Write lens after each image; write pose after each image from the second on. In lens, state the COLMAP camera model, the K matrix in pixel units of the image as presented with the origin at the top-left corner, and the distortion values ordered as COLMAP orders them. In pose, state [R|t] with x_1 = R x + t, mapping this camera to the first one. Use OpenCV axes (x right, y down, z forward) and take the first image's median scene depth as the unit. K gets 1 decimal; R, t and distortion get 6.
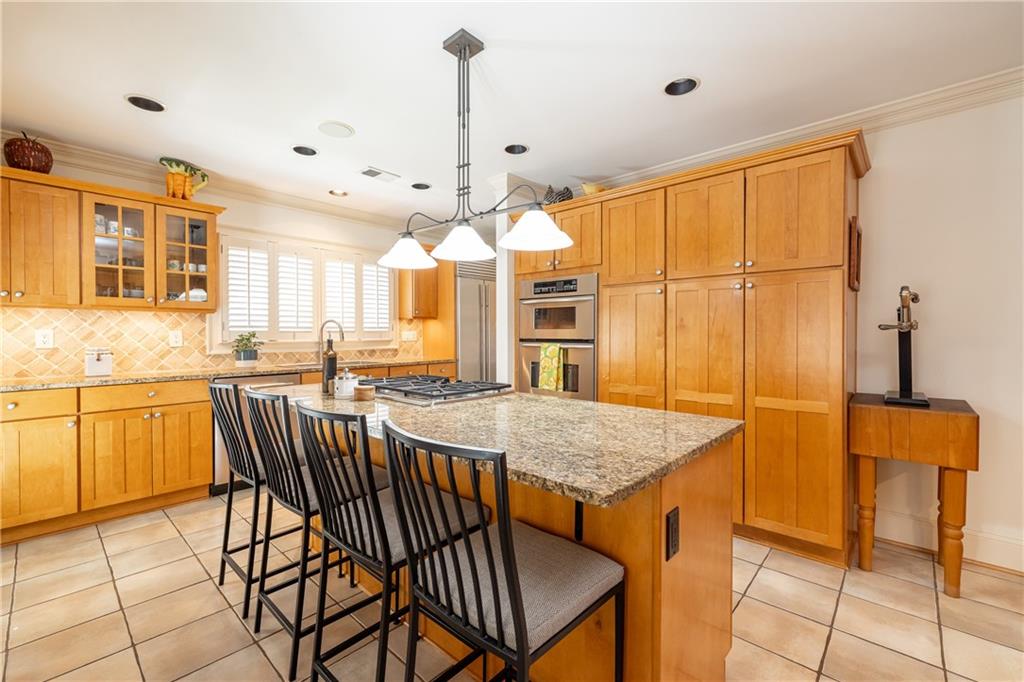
lens RADIAL K [[432.3, 0, 515.0], [0, 432.3, 337.5], [0, 0, 1]] dist [0.000835, 0.000150]
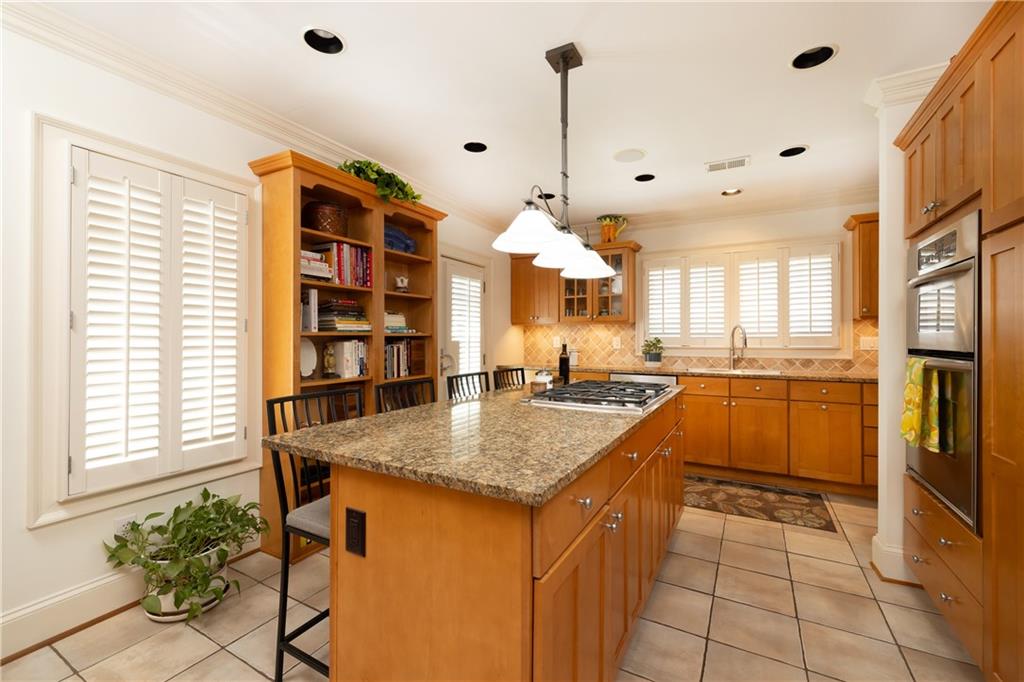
lens RADIAL K [[432.3, 0, 515.0], [0, 432.3, 337.5], [0, 0, 1]] dist [0.000835, 0.000150]
pose [[0.231404, -0.002298, -0.972855, 0.488366], [-0.012012, 0.999914, -0.005219, -0.003463], [0.972784, 0.012893, 0.231357, 0.376542]]
